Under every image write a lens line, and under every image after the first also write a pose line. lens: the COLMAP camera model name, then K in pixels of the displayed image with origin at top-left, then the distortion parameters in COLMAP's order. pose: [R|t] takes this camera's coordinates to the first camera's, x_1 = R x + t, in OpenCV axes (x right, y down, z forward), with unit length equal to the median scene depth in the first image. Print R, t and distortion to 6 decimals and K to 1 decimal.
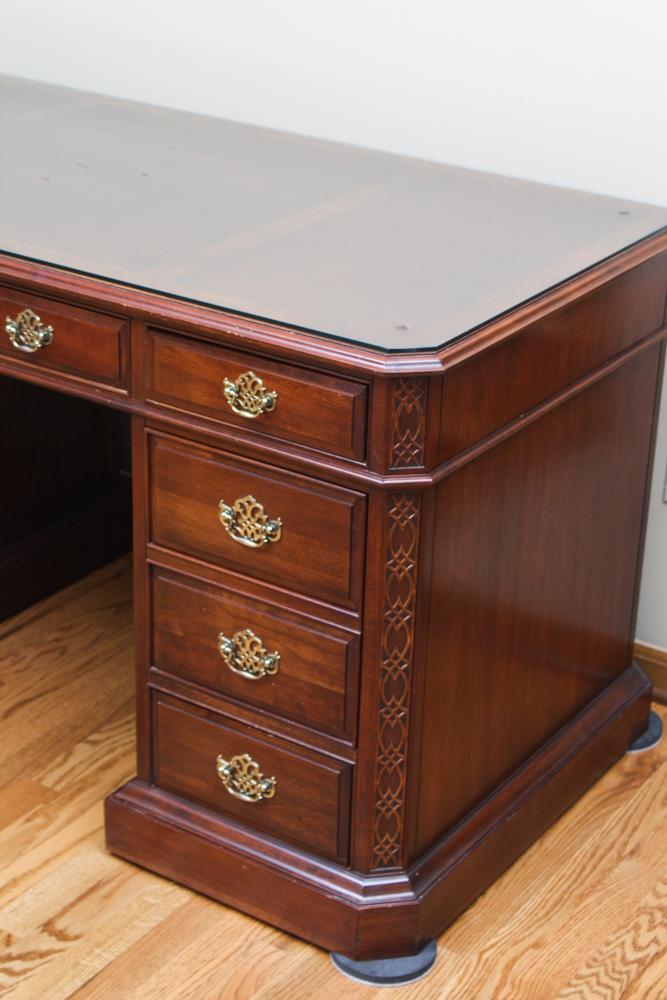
lens RADIAL K [[1955.1, 0, 332.8], [0, 1955.1, 497.1], [0, 0, 1]] dist [0.080398, 0.000000]
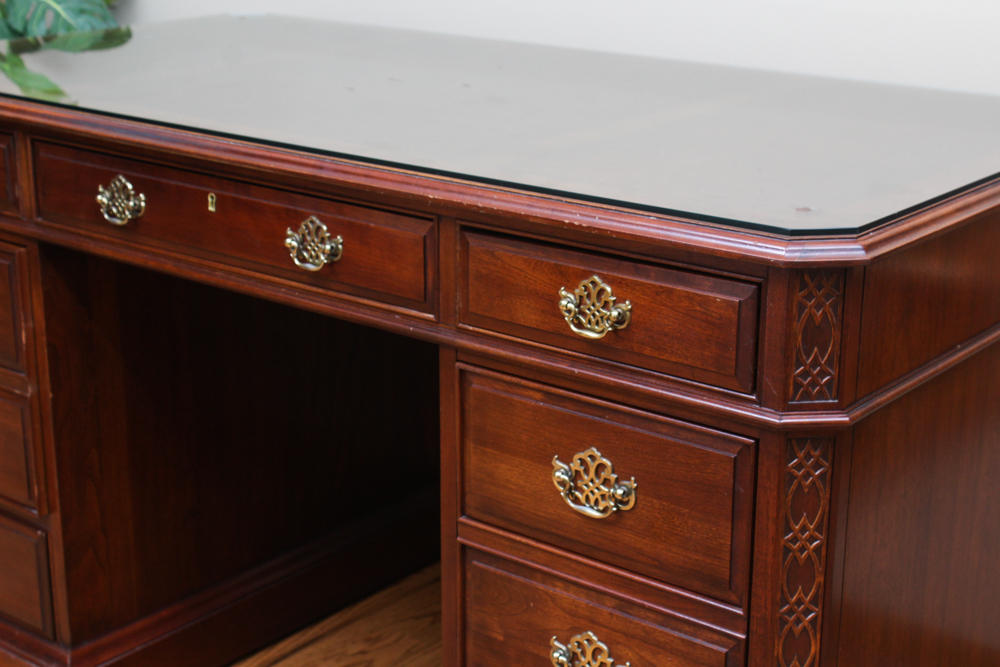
lens RADIAL K [[1705.4, 0, 495.6], [0, 1705.4, 328.4], [0, 0, 1]] dist [0.009086, 0.000000]
pose [[0.995683, -0.000610, -0.092816, -0.018983], [-0.011348, 0.991677, -0.128246, 0.037601], [0.092122, 0.128745, 0.987390, 0.345798]]
